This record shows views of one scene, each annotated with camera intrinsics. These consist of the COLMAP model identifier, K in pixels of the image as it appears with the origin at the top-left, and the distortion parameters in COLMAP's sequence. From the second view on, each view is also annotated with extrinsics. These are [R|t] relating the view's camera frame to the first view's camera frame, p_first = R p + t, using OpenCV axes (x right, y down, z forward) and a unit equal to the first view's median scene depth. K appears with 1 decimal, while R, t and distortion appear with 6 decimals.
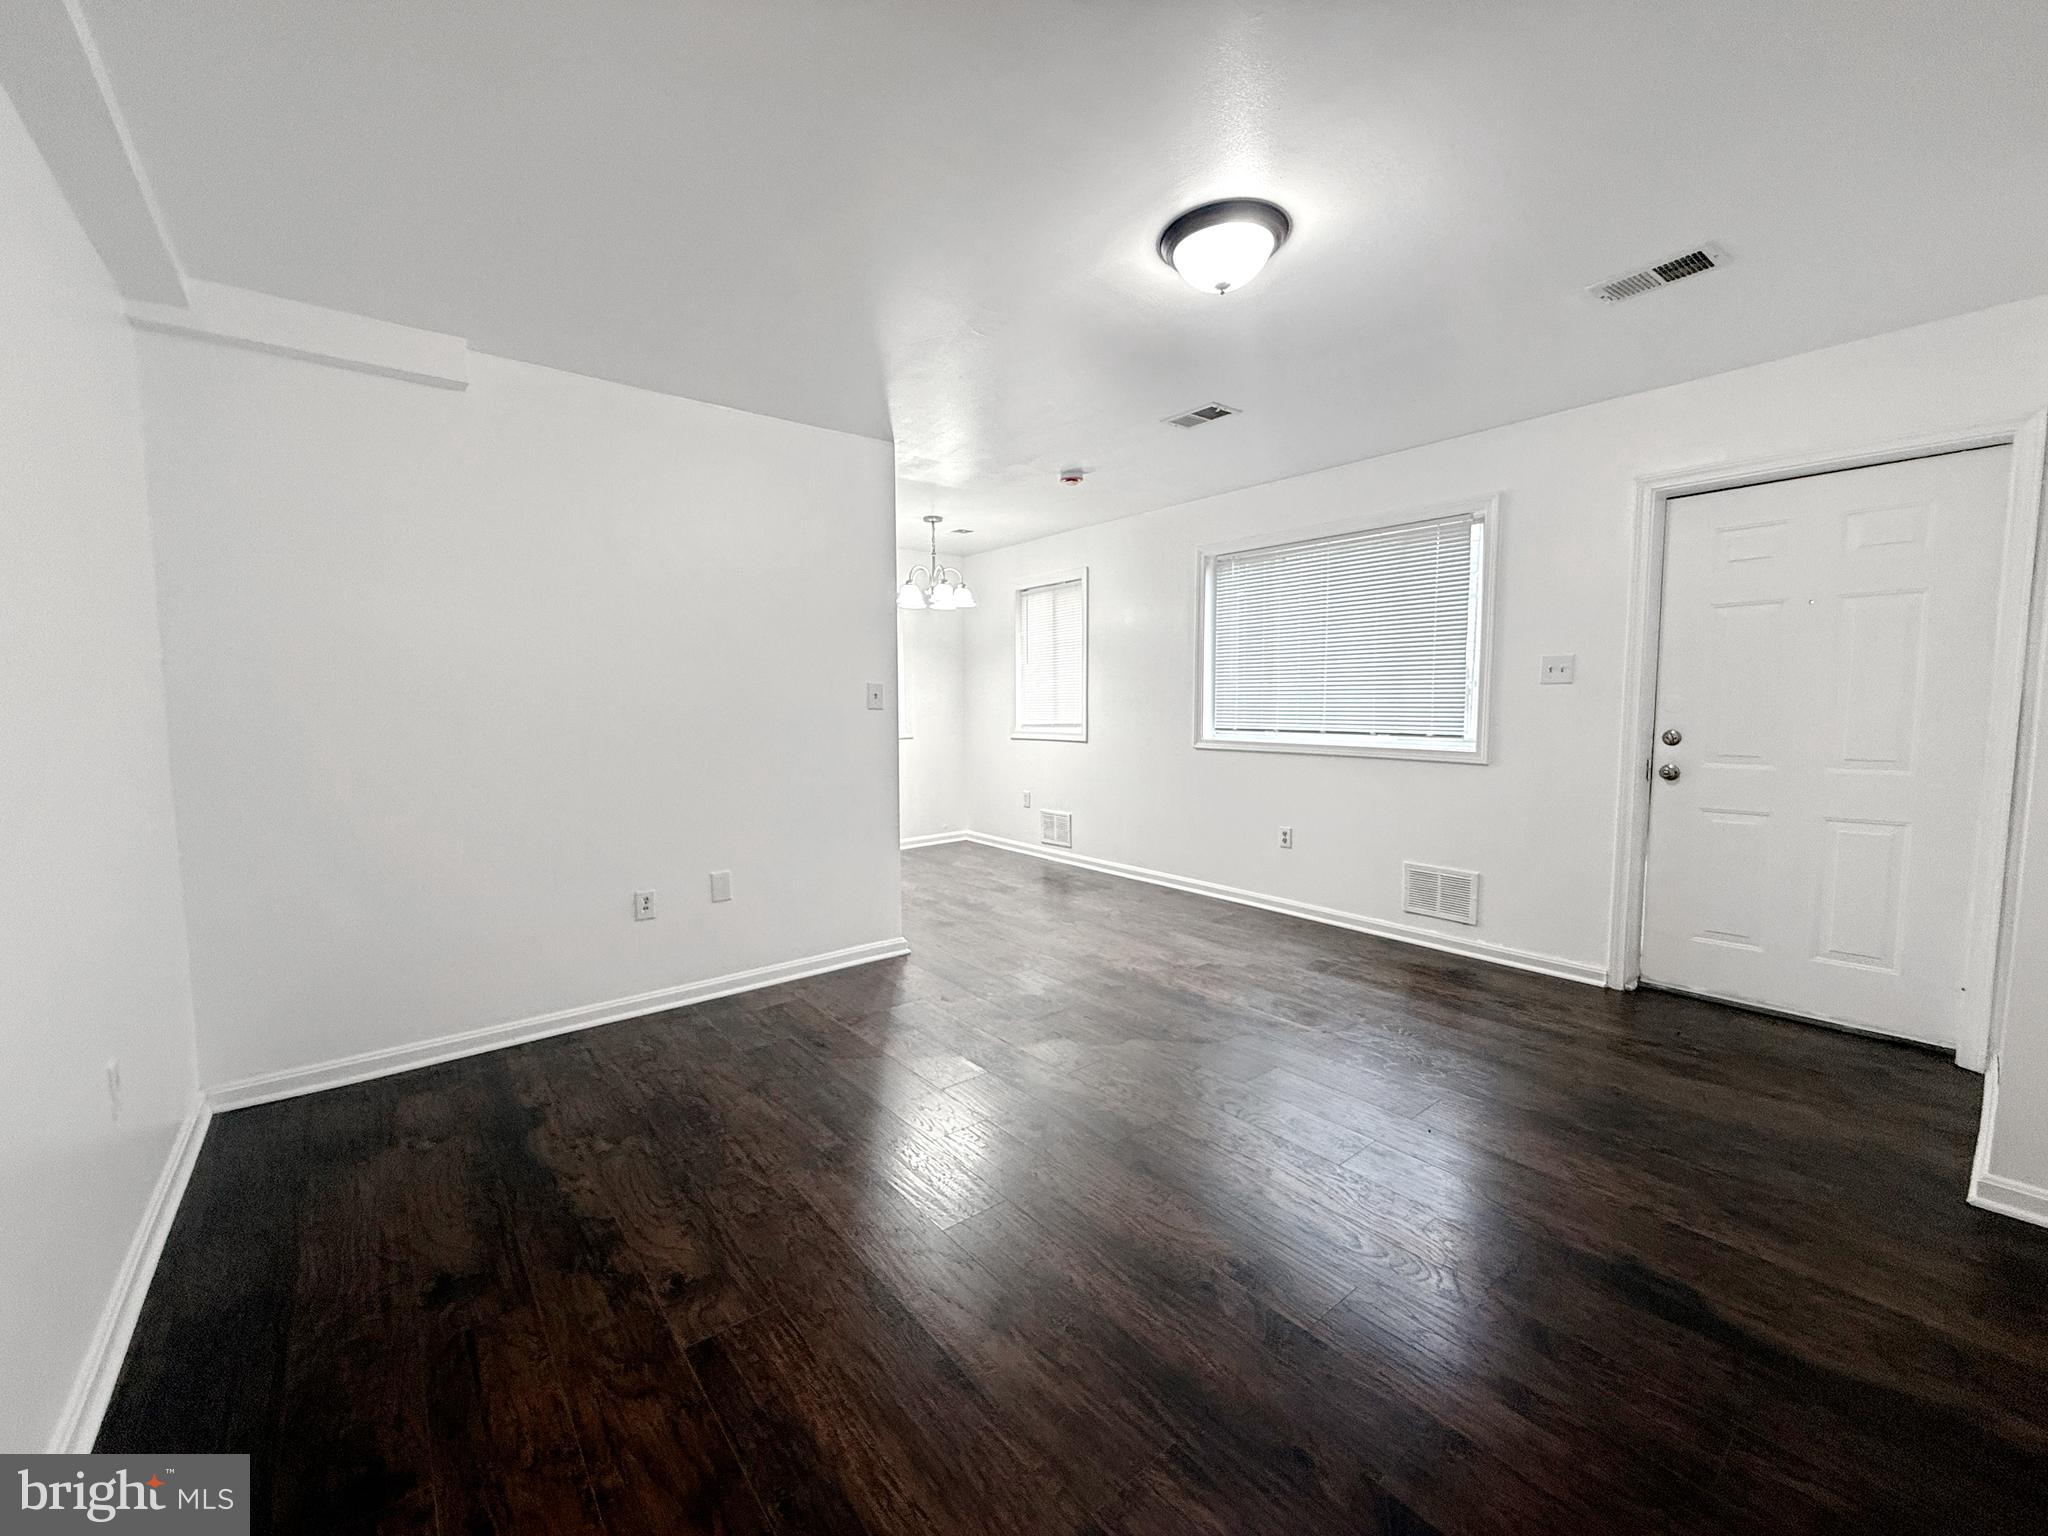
lens RADIAL K [[818.5, 0, 1028.5], [0, 818.5, 777.4], [0, 0, 1]] dist [-0.001546, -0.000101]
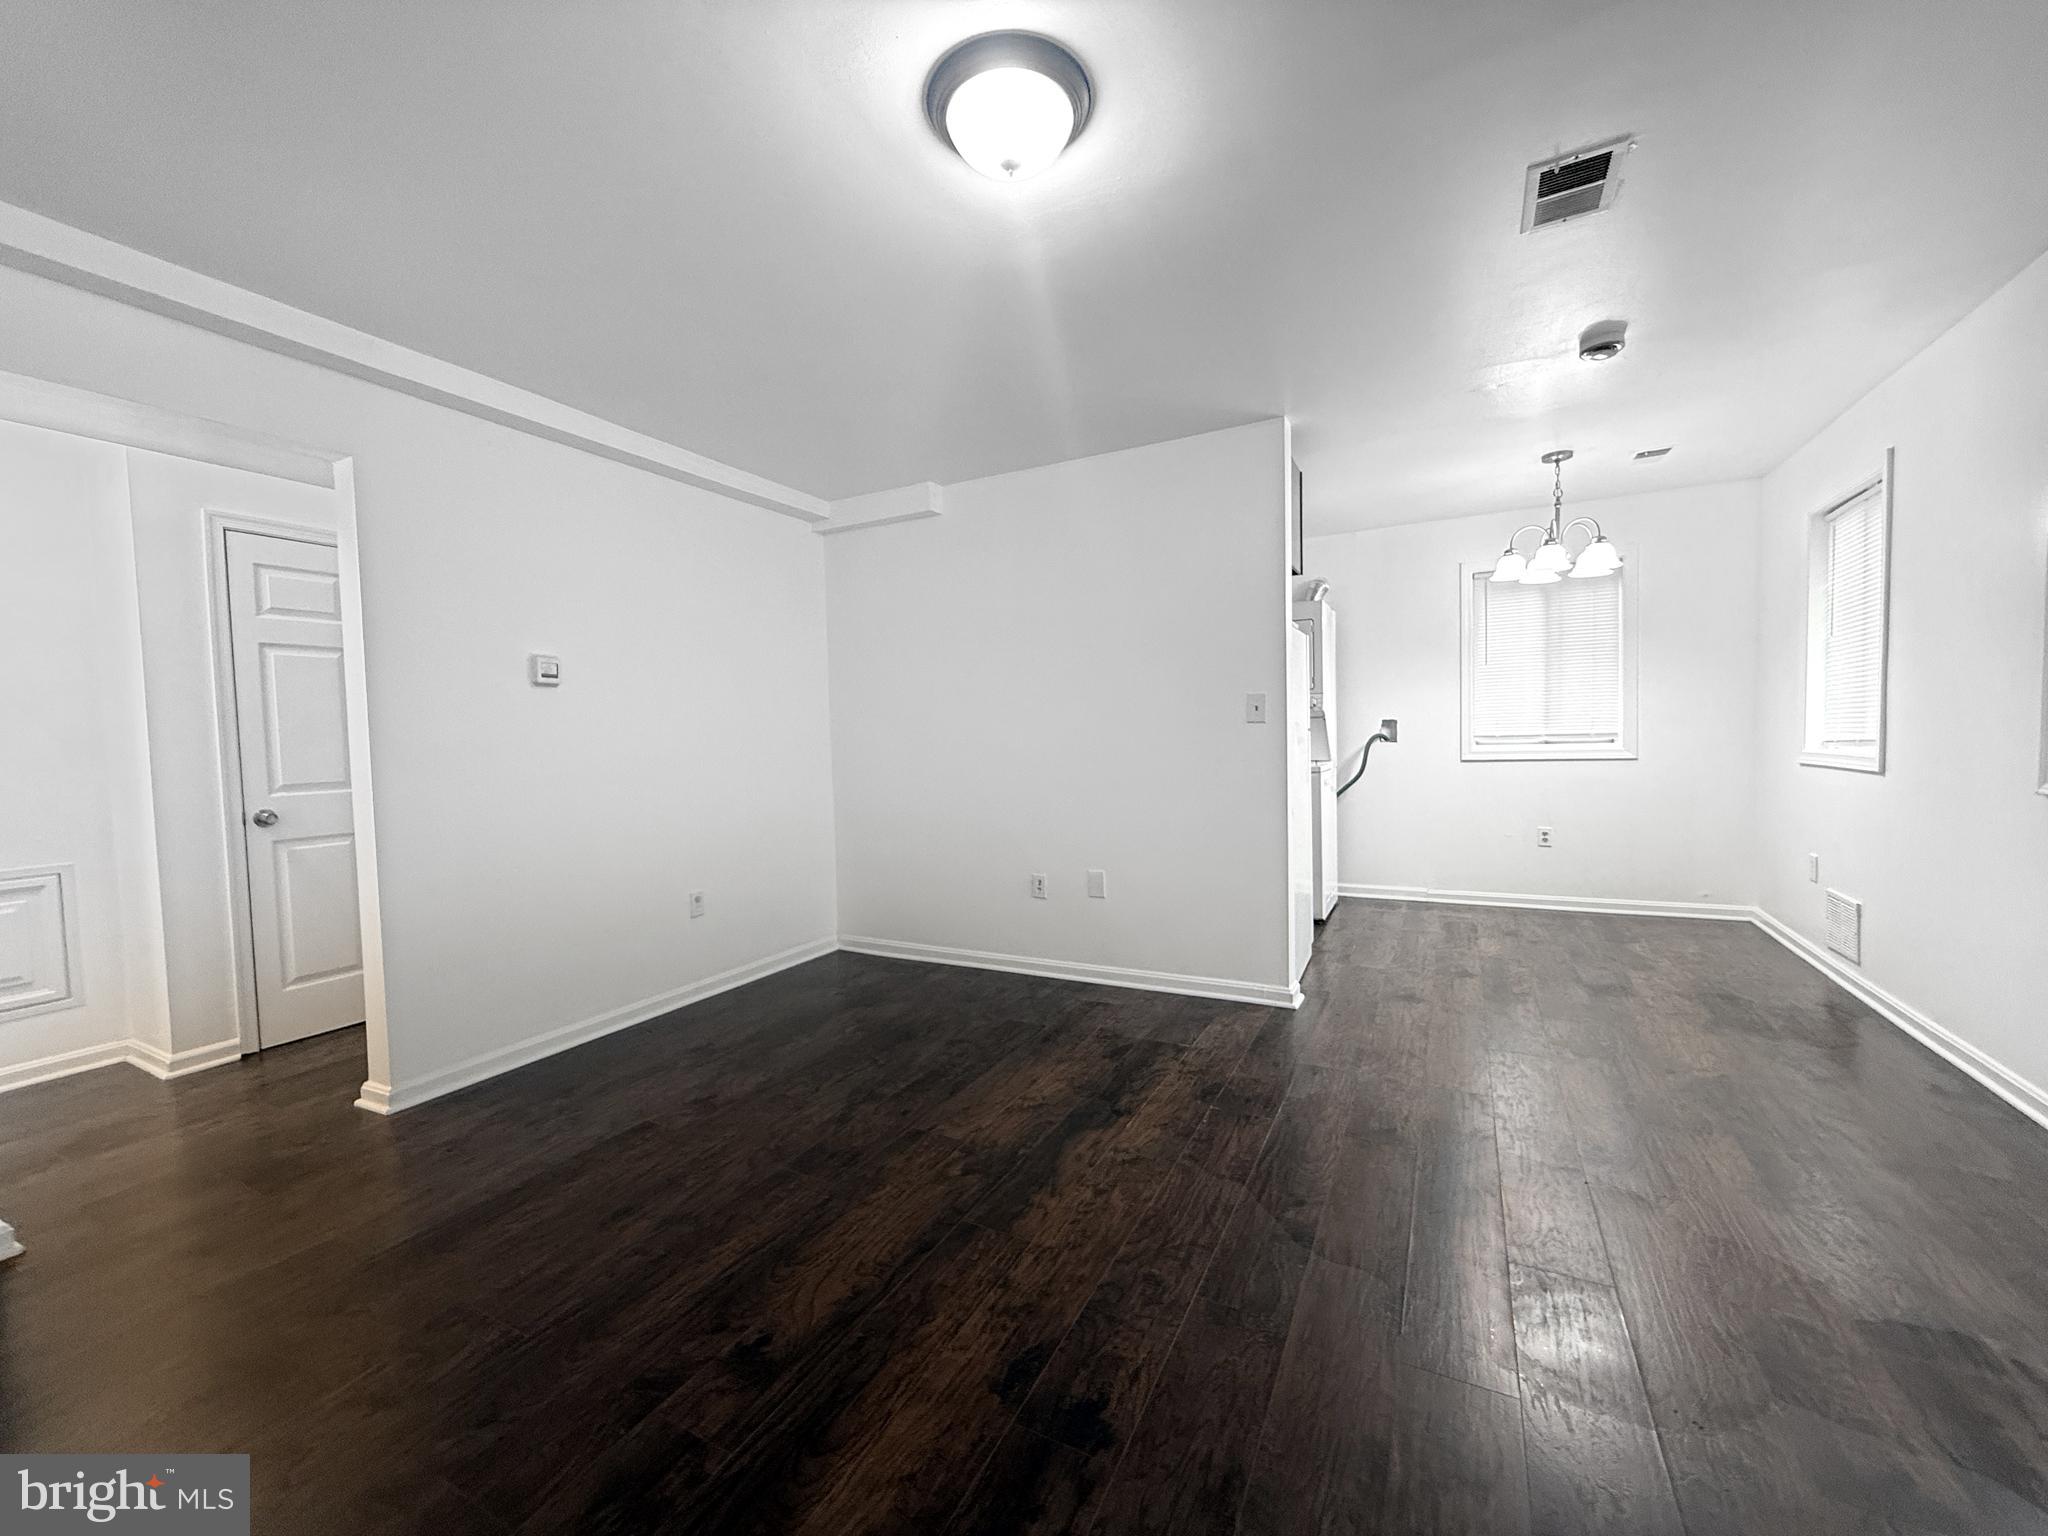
lens RADIAL K [[818.5, 0, 1016.1], [0, 818.5, 773.6], [0, 0, 1]] dist [-0.001546, -0.000101]
pose [[0.378400, 0.041874, -0.924695, 0.510848], [-0.061694, 0.997896, 0.019942, -0.027021], [0.923584, 0.049502, 0.380187, 0.392092]]
